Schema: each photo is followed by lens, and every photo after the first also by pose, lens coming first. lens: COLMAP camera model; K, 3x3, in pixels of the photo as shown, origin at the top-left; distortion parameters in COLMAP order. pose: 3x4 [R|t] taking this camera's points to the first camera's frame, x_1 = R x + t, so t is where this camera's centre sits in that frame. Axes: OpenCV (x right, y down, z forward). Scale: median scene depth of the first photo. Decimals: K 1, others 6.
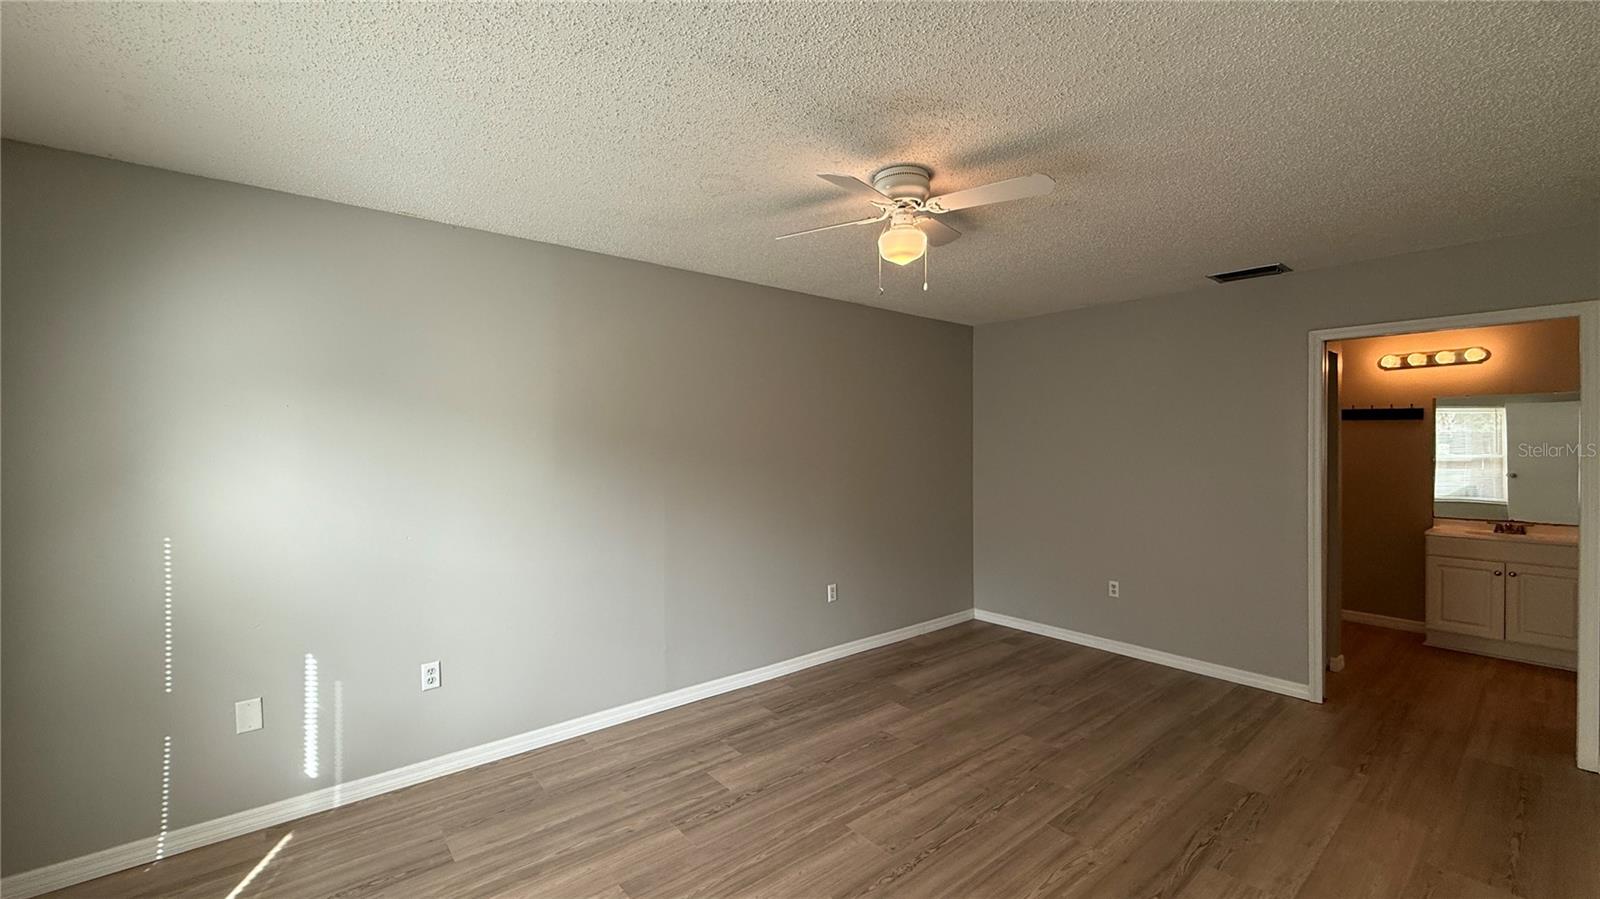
lens RADIAL K [[634.9, 0, 797.6], [0, 634.9, 449.1], [0, 0, 1]] dist [-0.001617, -0.000099]
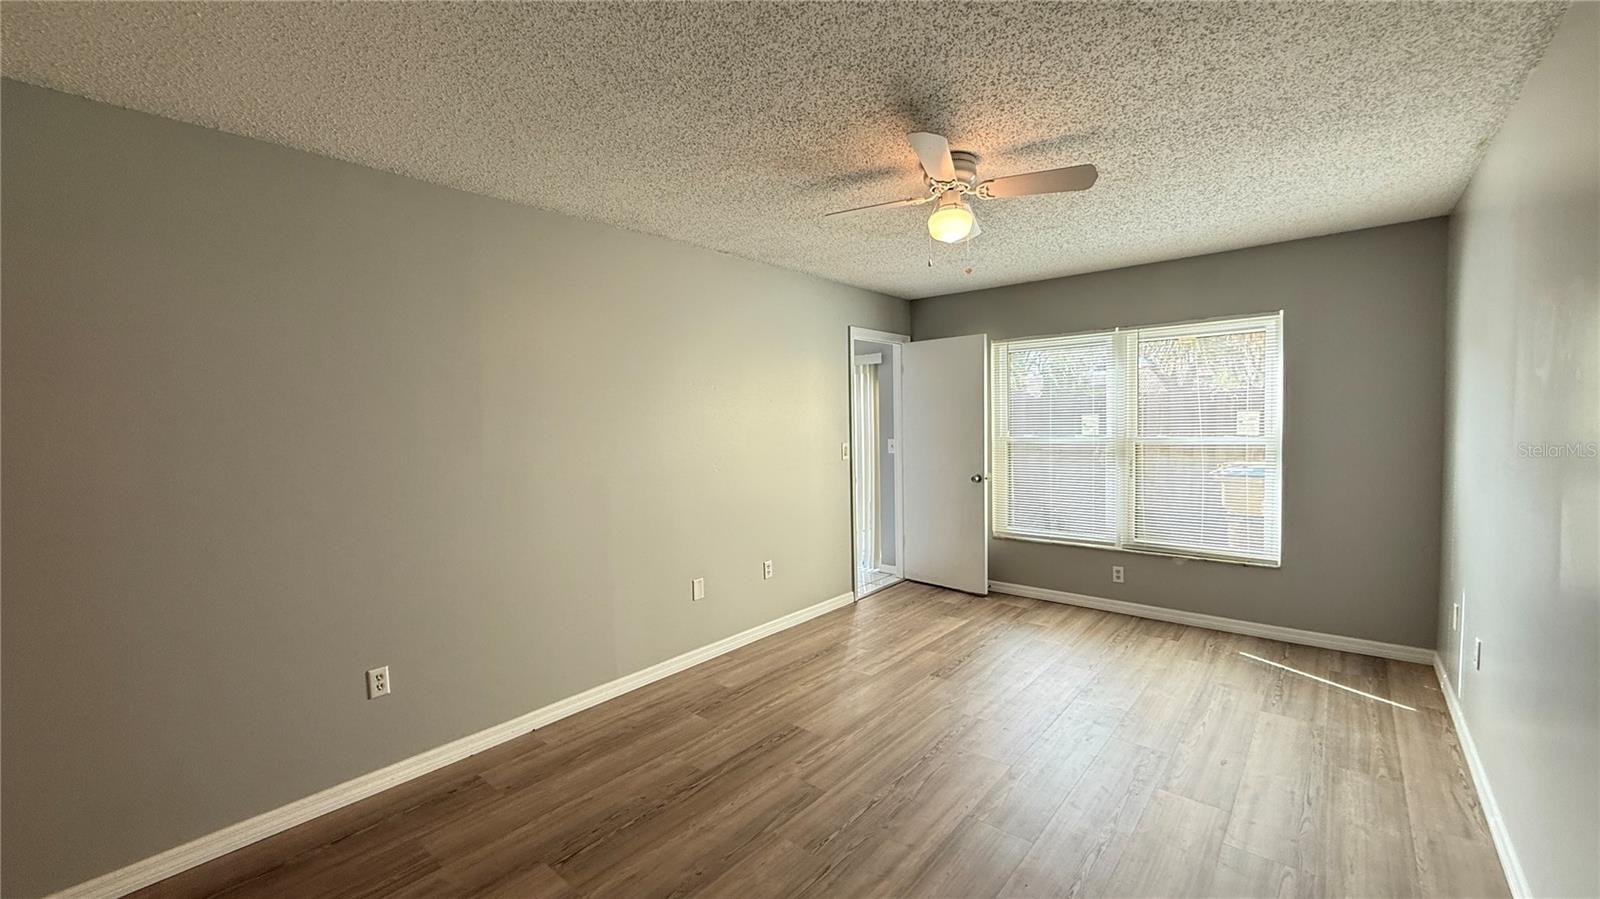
lens RADIAL K [[634.9, 0, 797.6], [0, 634.9, 449.1], [0, 0, 1]] dist [-0.001617, -0.000099]
pose [[-0.983725, 0.031378, -0.176919, 0.512326], [0.021361, 0.998074, 0.058244, -0.005762], [0.178406, 0.053517, -0.982501, 1.667060]]
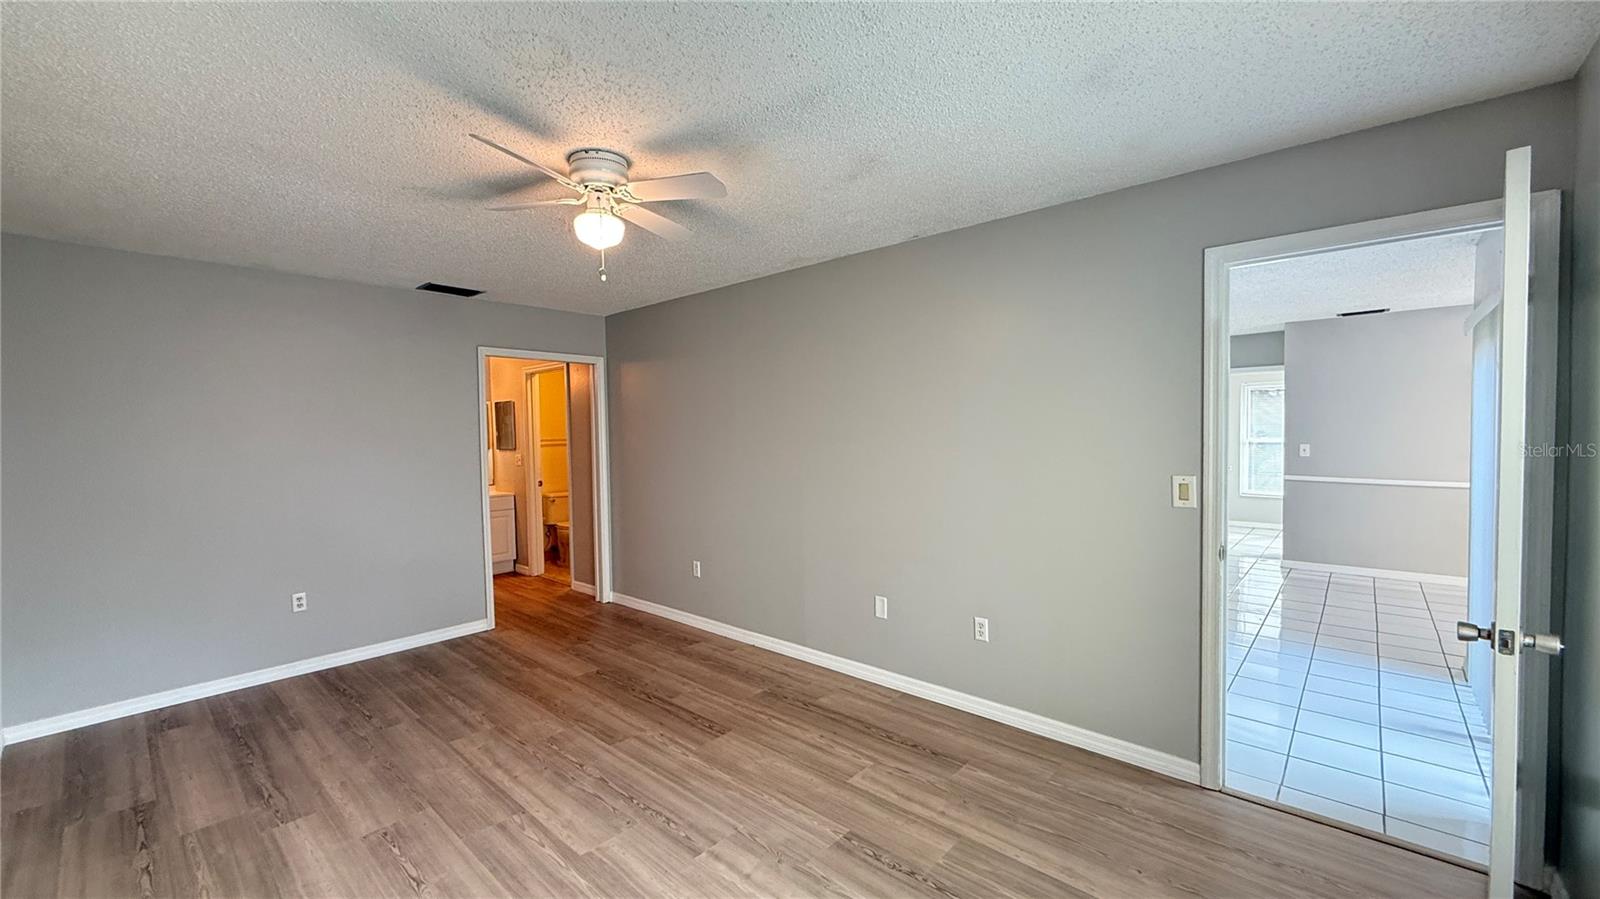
lens RADIAL K [[634.9, 0, 797.6], [0, 634.9, 449.1], [0, 0, 1]] dist [-0.001617, -0.000099]
pose [[-0.147583, -0.026885, 0.988684, -0.715167], [0.025291, 0.999201, 0.030946, 0.000350], [-0.988726, 0.029572, -0.146785, 0.693808]]
